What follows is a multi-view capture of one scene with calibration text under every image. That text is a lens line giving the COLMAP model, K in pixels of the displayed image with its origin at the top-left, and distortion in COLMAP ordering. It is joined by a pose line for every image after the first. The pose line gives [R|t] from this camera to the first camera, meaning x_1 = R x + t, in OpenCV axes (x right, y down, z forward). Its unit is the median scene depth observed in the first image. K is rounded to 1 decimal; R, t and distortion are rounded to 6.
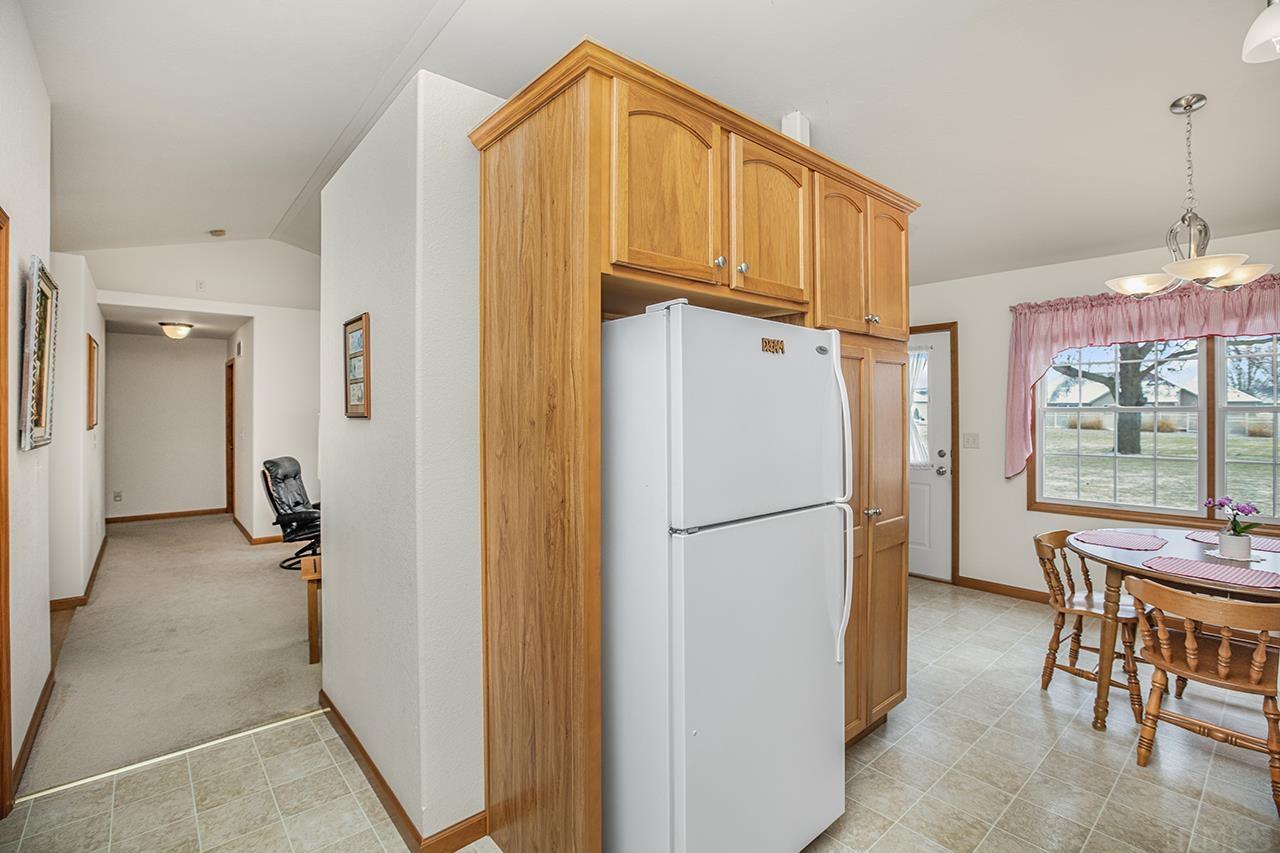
lens RADIAL K [[596.1, 0, 633.1], [0, 596.1, 412.2], [0, 0, 1]] dist [-0.048297, 0.017519]
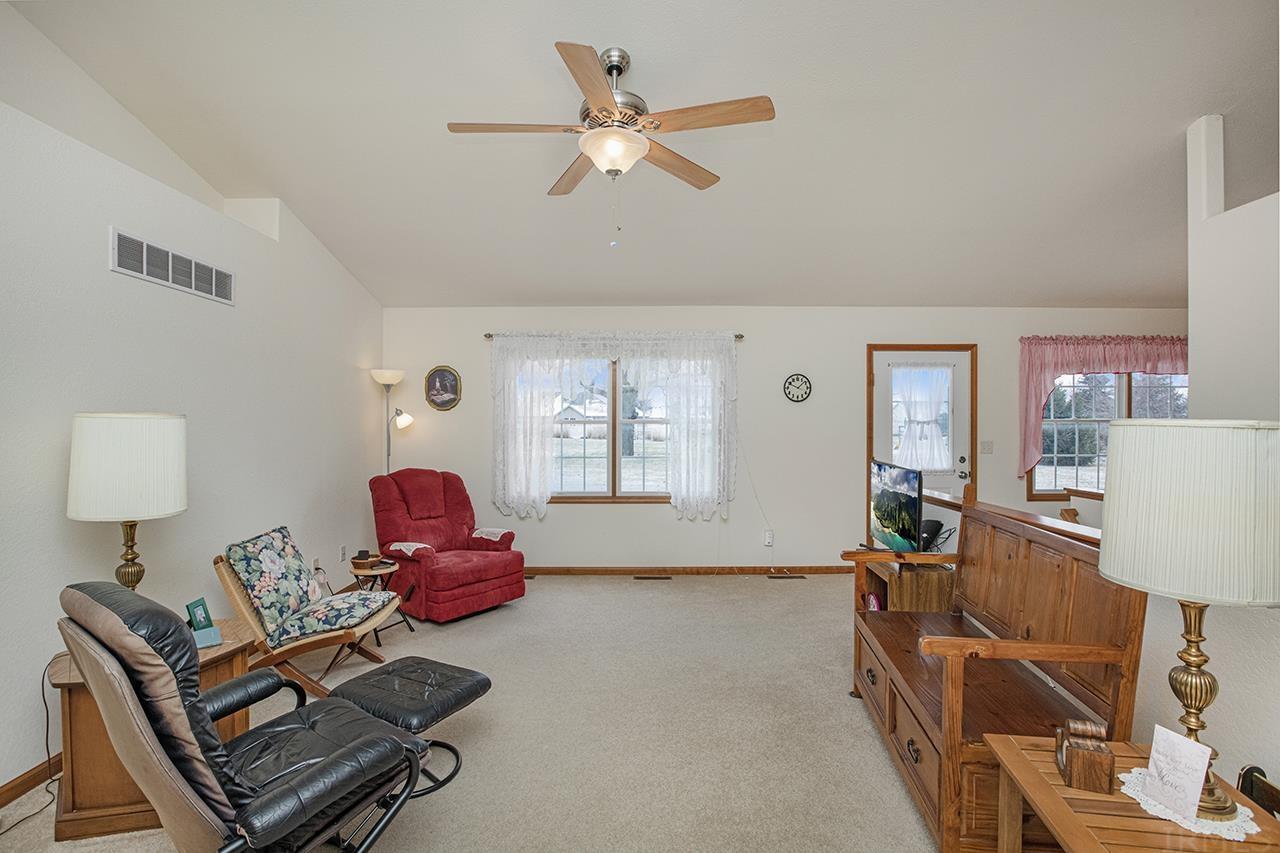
lens RADIAL K [[597.4, 0, 646.2], [0, 597.4, 419.5], [0, 0, 1]] dist [-0.051680, 0.017671]
pose [[0.643252, 0.006614, 0.765626, -1.373626], [-0.000132, 0.999964, -0.008527, 0.007070], [-0.765655, 0.005384, 0.643229, 1.389689]]
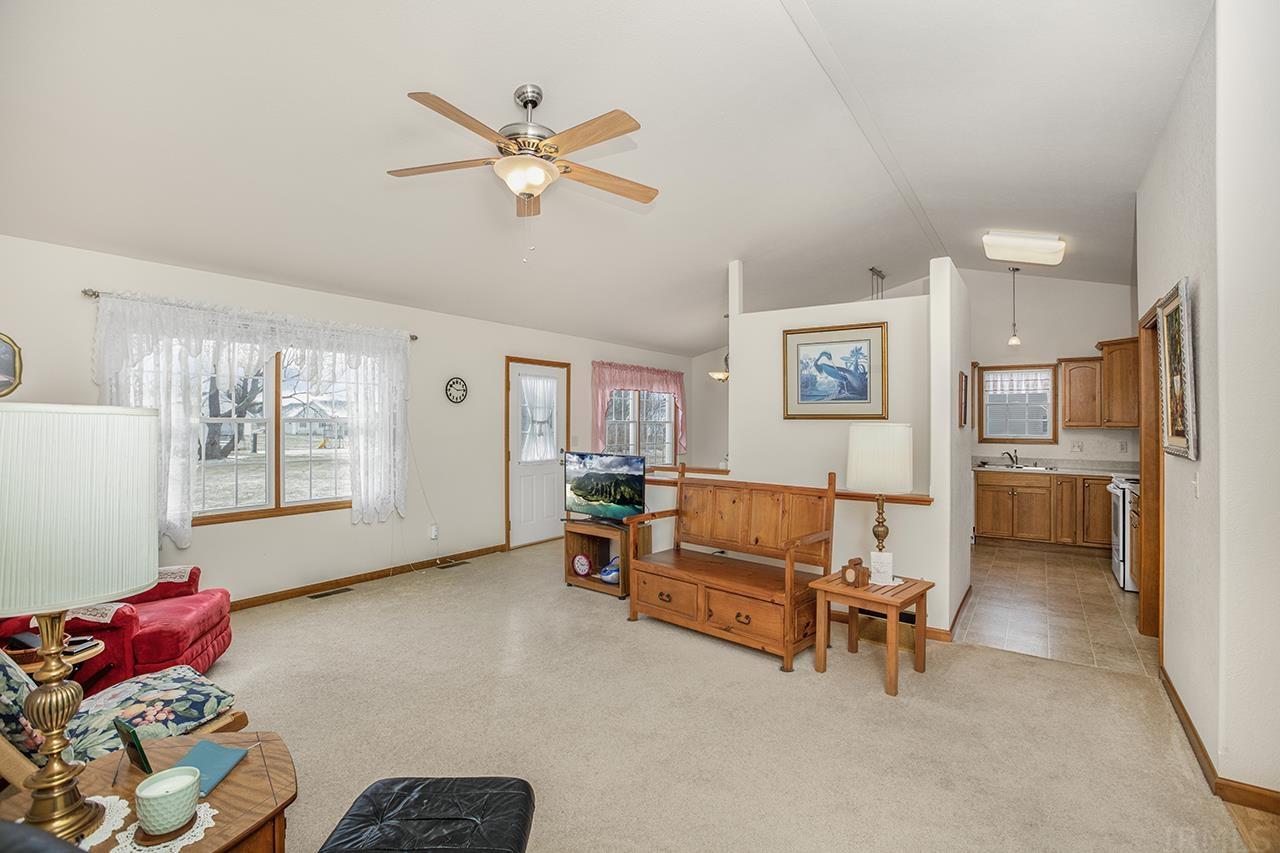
lens RADIAL K [[596.1, 0, 633.1], [0, 596.1, 412.2], [0, 0, 1]] dist [-0.048297, 0.017519]
pose [[-0.259684, 0.016147, 0.965559, -1.819612], [-0.002691, 0.999844, -0.017444, 0.000470], [-0.965690, -0.007128, -0.259600, 2.290574]]
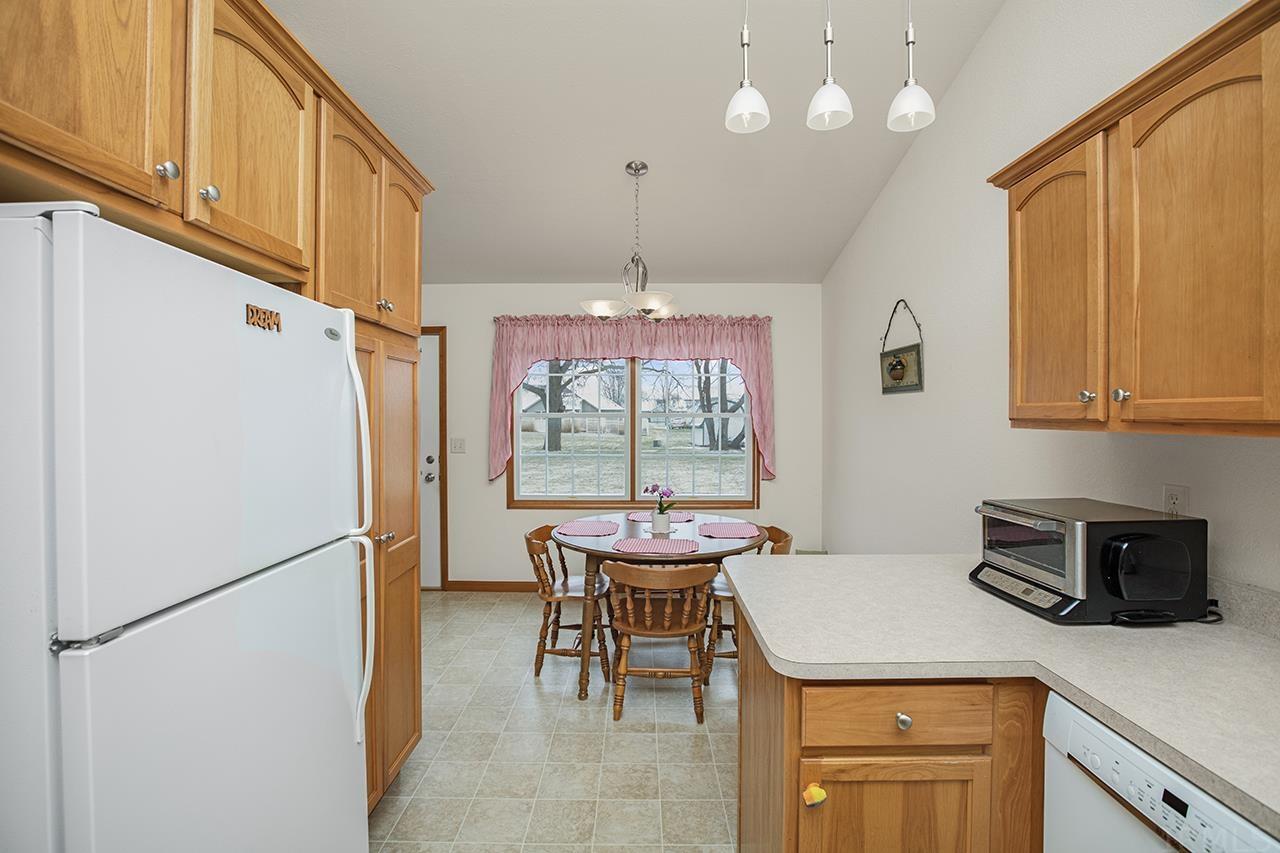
lens RADIAL K [[597.4, 0, 646.2], [0, 597.4, 419.5], [0, 0, 1]] dist [-0.051680, 0.017671]
pose [[0.646997, -0.001080, 0.762492, 0.008000], [-0.002081, 0.999993, 0.003182, -0.000682], [-0.762490, -0.003646, 0.646990, 0.165507]]
